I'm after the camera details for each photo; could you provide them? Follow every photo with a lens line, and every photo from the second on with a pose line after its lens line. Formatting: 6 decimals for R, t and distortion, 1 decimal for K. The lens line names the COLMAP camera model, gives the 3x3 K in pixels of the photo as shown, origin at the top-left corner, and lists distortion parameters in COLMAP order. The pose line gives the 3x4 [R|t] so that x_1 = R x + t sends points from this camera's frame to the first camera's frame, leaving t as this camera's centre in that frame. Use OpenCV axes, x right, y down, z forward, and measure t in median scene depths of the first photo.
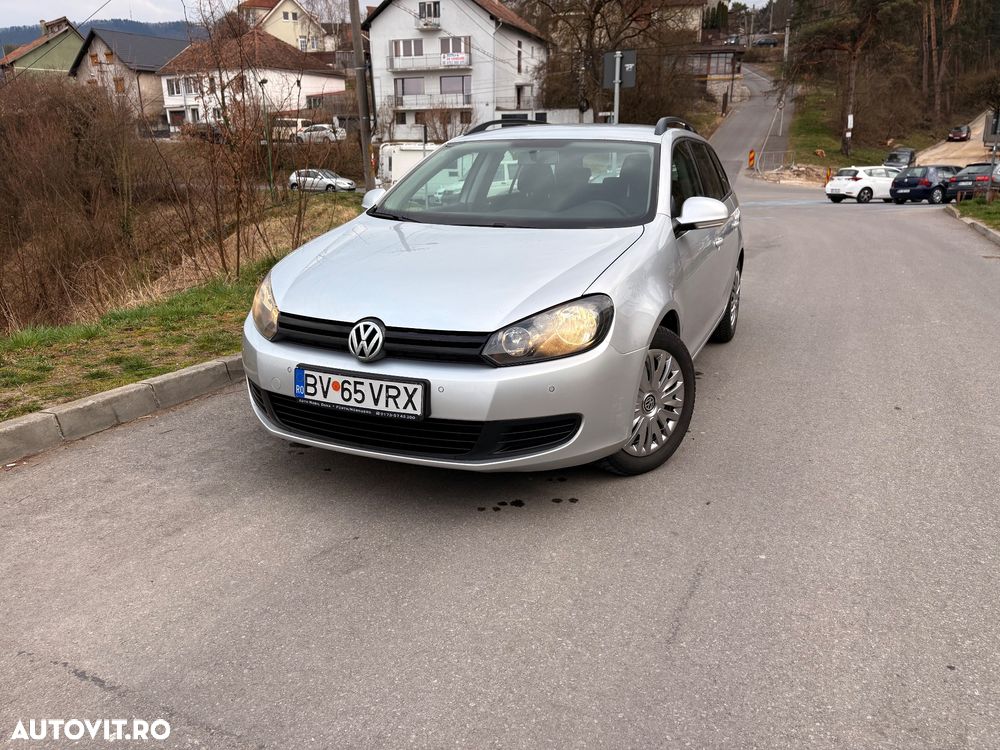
lens RADIAL K [[753.8, 0, 508.0], [0, 753.8, 376.7], [0, 0, 1]] dist [0.074841, -0.092417]
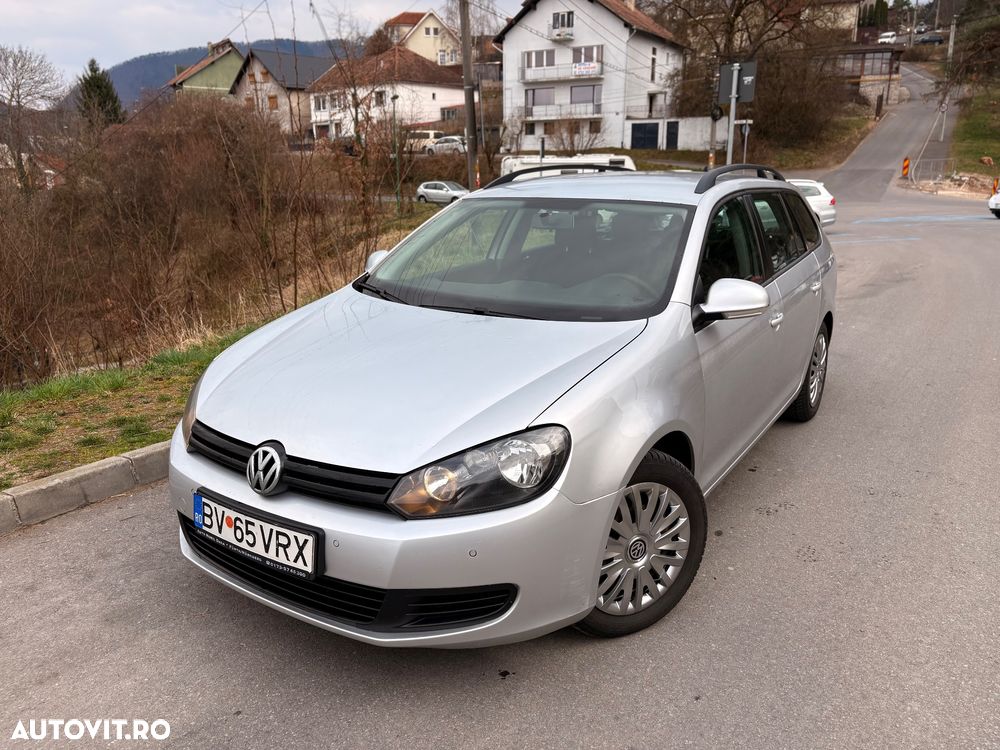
lens RADIAL K [[754.7, 0, 500.0], [0, 754.7, 375.0], [0, 0, 1]] dist [0.059660, -0.073558]
pose [[0.983327, 0.042687, -0.176765, 0.020351], [-0.044316, 0.999004, -0.005274, -0.015485], [0.176364, 0.013020, 0.984239, 0.021735]]
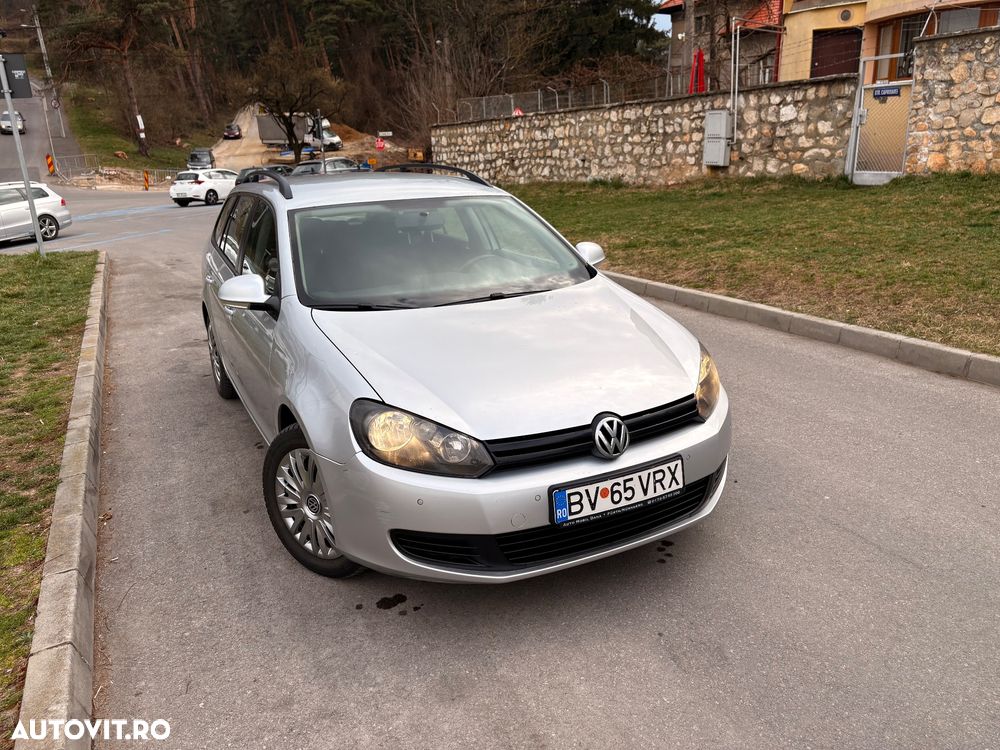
lens RADIAL K [[756.6, 0, 502.6], [0, 756.6, 375.3], [0, 0, 1]] dist [0.064050, -0.079694]
pose [[0.637360, -0.251092, 0.728509, -0.094080], [0.248512, 0.961884, 0.114110, -0.026330], [-0.729393, 0.108314, 0.675466, 0.042350]]
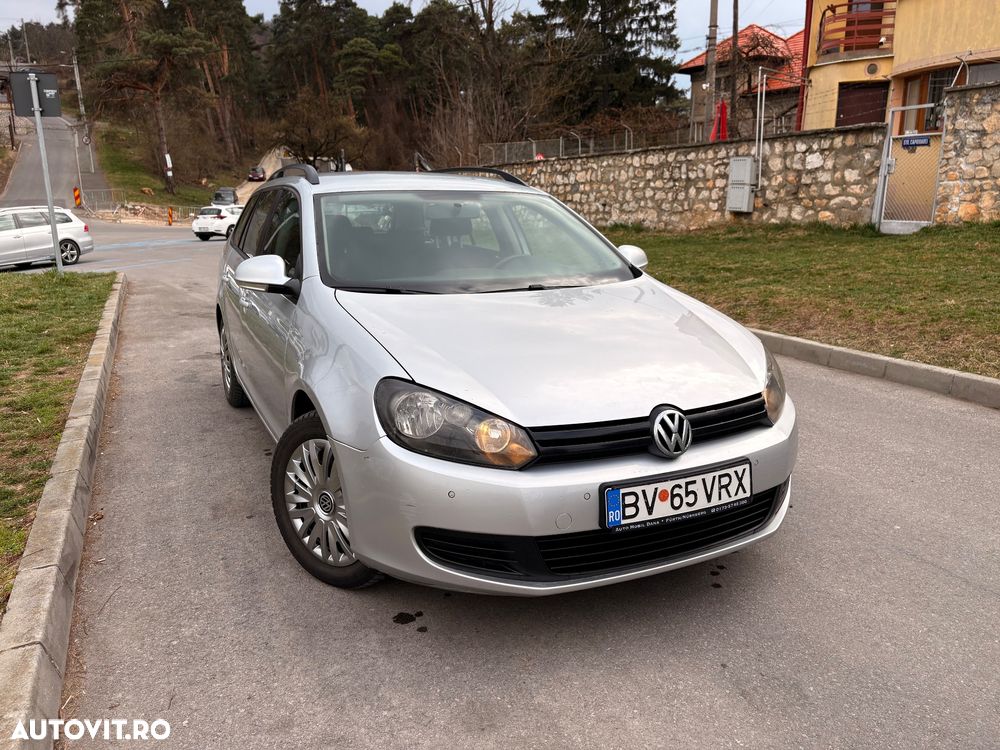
lens RADIAL K [[754.7, 0, 500.0], [0, 754.7, 375.0], [0, 0, 1]] dist [0.059660, -0.073558]
pose [[0.656436, -0.177538, 0.733193, -0.089997], [0.211760, 0.976201, 0.046790, -0.018653], [-0.724051, 0.124547, 0.678409, 0.054069]]
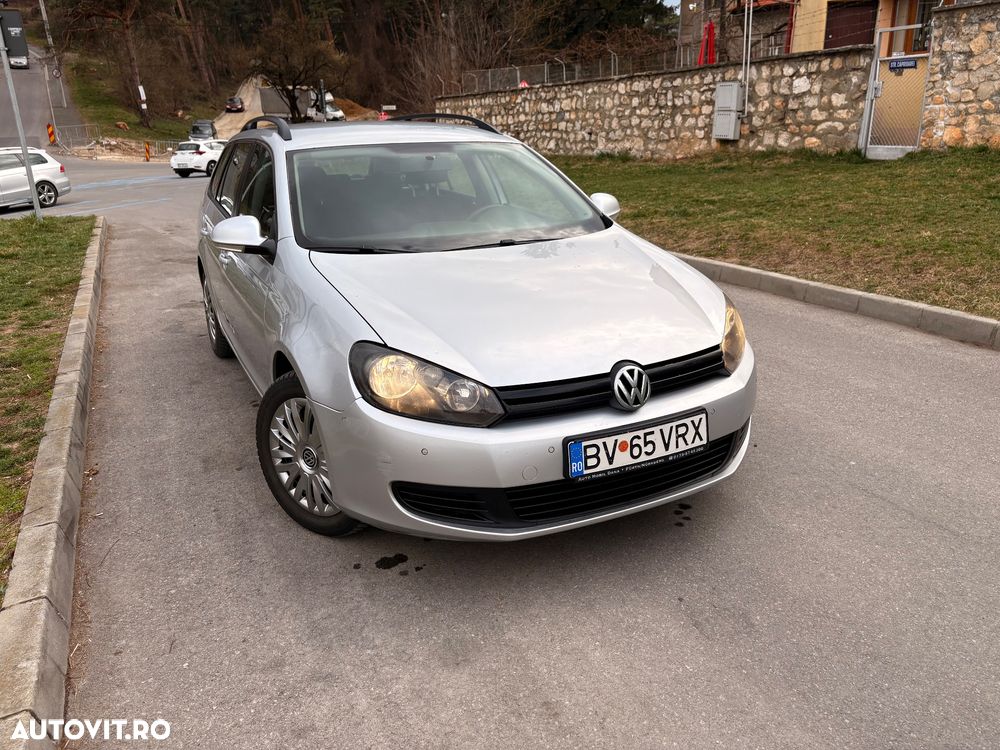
lens RADIAL K [[755.4, 0, 501.0], [0, 755.4, 369.7], [0, 0, 1]] dist [0.067279, -0.084162]
pose [[0.642911, -0.254355, 0.722474, -0.090798], [0.233997, 0.963379, 0.130941, -0.021630], [-0.729322, 0.084874, 0.678886, 0.048651]]
